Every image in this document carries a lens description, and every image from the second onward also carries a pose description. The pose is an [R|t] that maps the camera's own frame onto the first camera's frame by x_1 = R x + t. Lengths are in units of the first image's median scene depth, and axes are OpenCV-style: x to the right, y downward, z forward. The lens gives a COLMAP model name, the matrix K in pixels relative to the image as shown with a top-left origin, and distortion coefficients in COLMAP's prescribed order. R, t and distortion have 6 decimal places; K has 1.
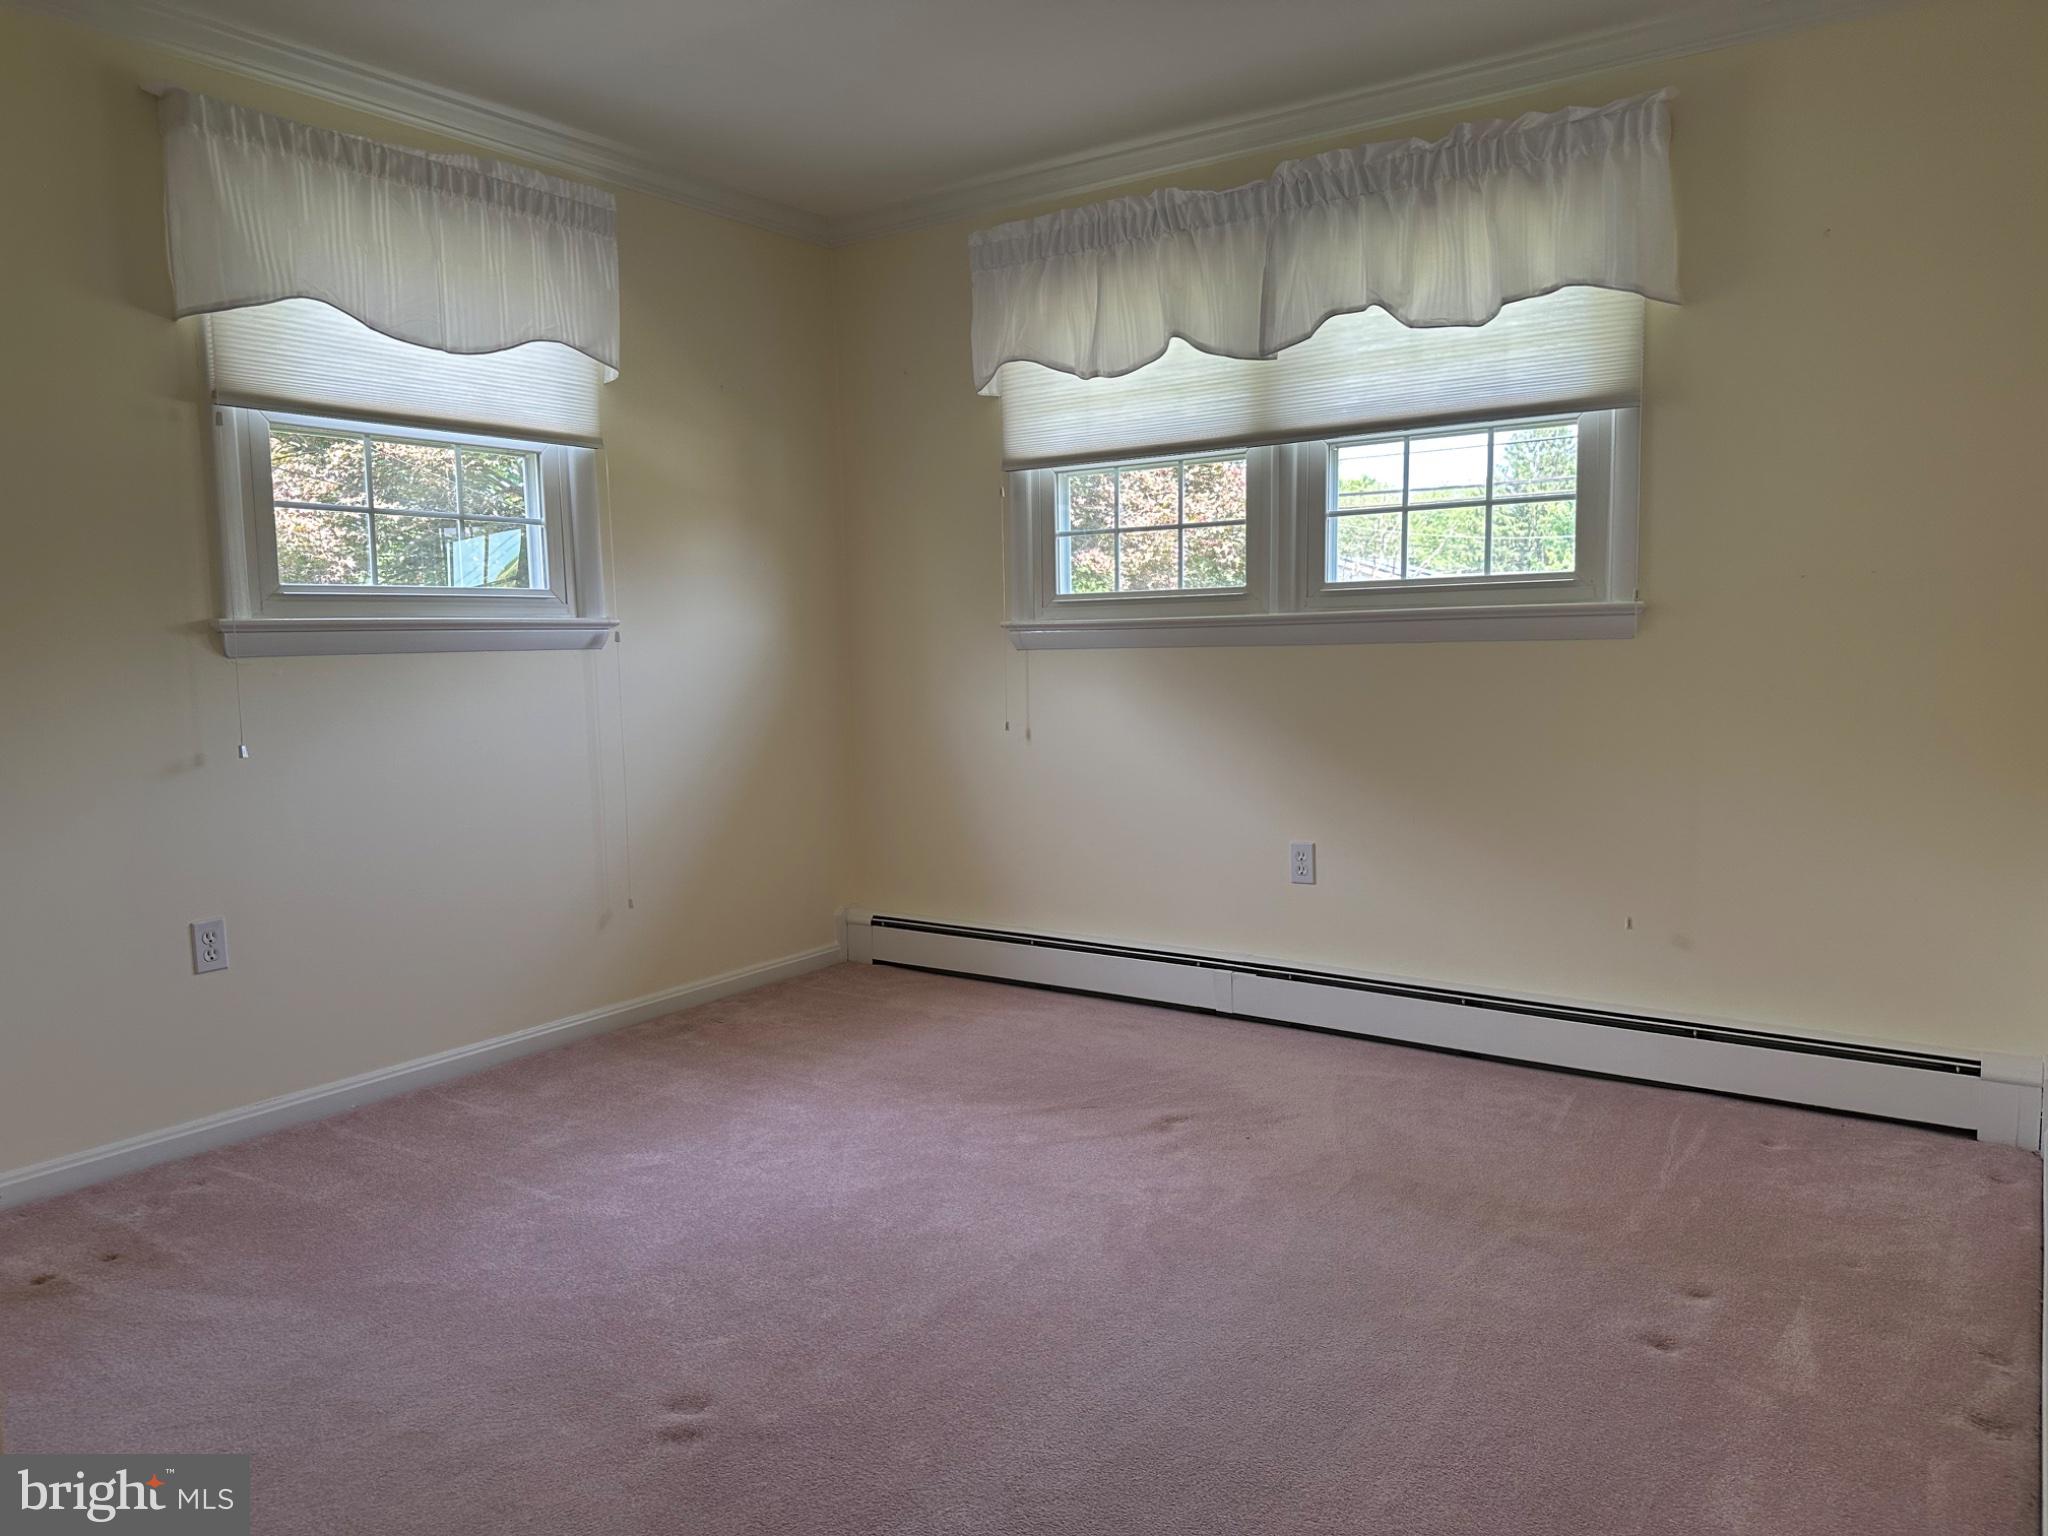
lens RADIAL K [[1450.2, 0, 1029.2], [0, 1450.2, 773.0], [0, 0, 1]] dist [0.080517, -0.122063]
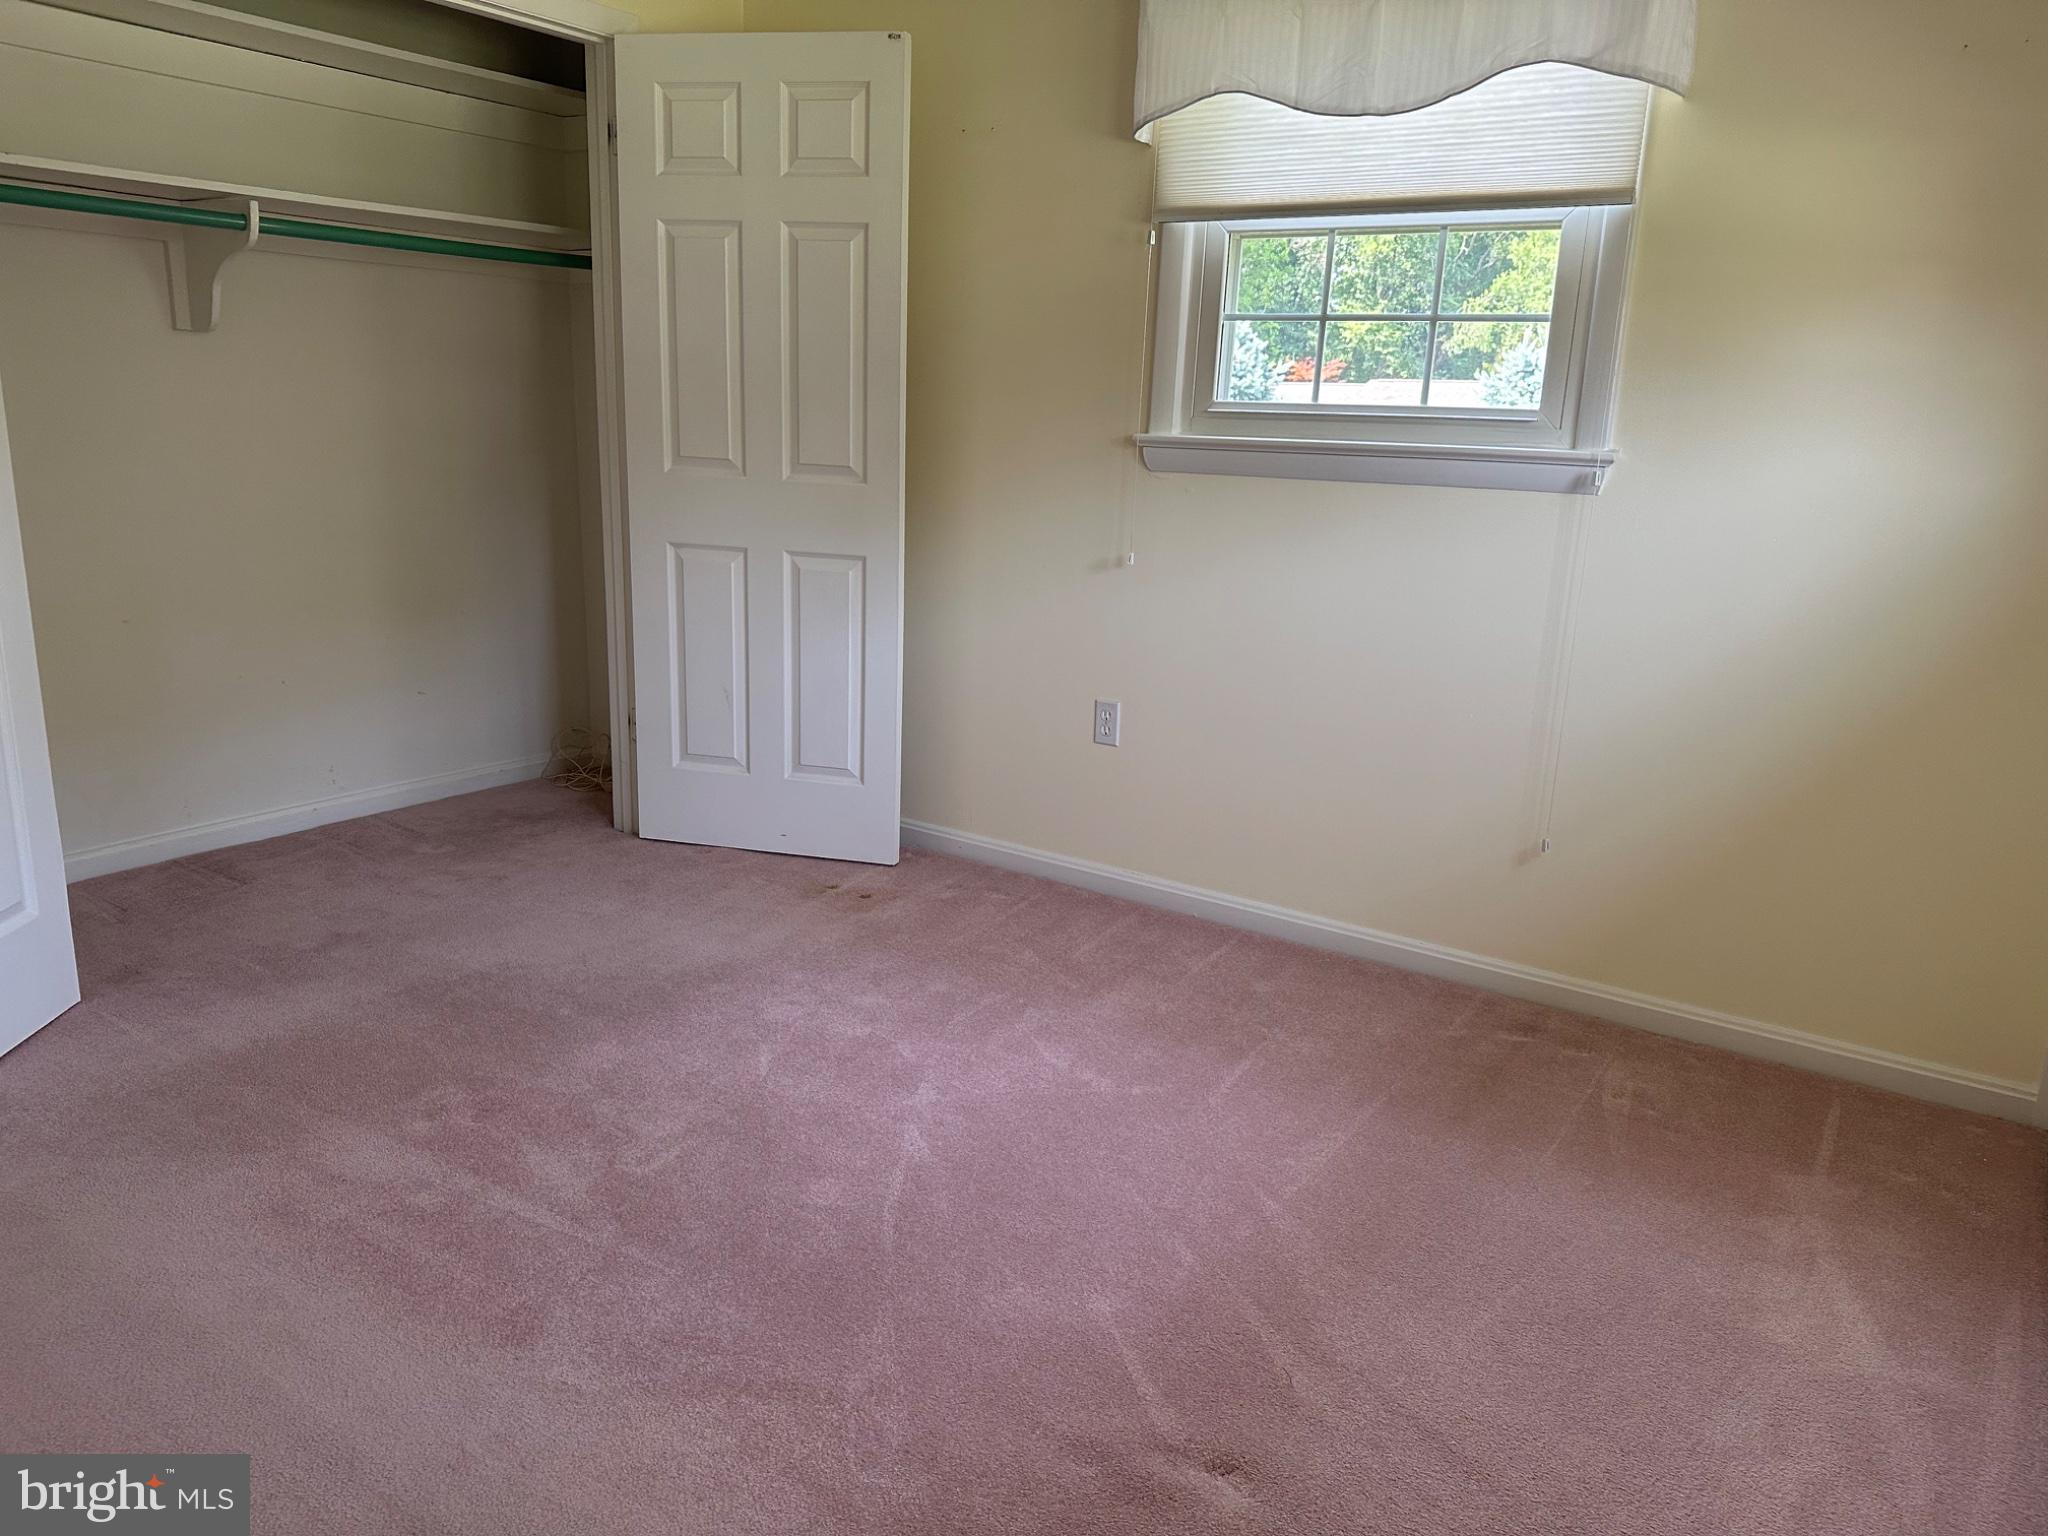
lens RADIAL K [[1450.2, 0, 944.1], [0, 1450.2, 770.5], [0, 0, 1]] dist [0.080517, -0.122063]
pose [[-0.027707, 0.268646, -0.962841, 0.499448], [-0.122834, 0.954996, 0.269991, -0.124742], [0.992040, 0.125750, 0.006539, 0.779195]]
